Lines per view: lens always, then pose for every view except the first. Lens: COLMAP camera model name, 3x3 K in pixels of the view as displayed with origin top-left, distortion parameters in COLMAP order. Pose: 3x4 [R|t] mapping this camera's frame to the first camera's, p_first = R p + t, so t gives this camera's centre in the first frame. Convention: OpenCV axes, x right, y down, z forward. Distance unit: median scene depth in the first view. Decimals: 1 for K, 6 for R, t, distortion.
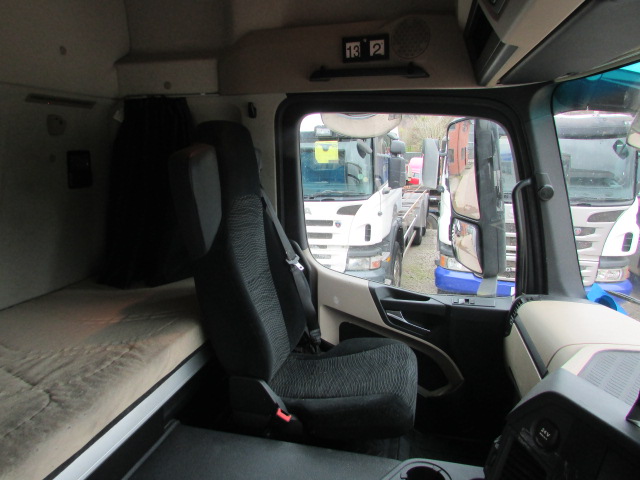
lens RADIAL K [[450.5, 0, 320.0], [0, 450.5, 240.0], [0, 0, 1]] dist [-0.026371, -0.004109]
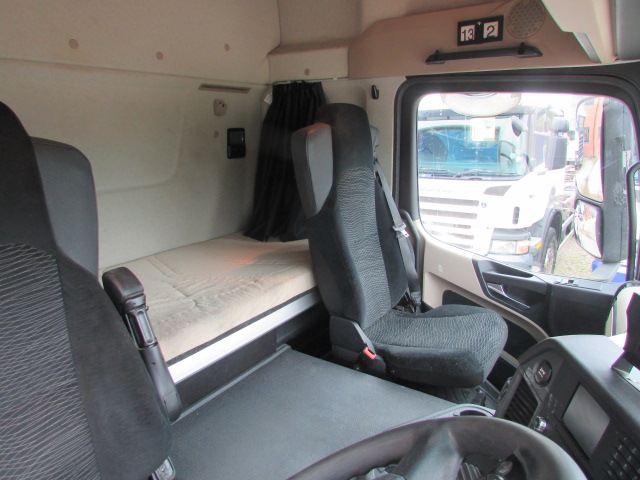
lens RADIAL K [[450.5, 0, 320.0], [0, 450.5, 240.0], [0, 0, 1]] dist [-0.026371, -0.004109]
pose [[0.940633, 0.081794, -0.329422, 0.123594], [-0.065501, 0.996030, 0.060277, 0.020813], [0.333045, -0.035121, 0.942257, -0.119283]]
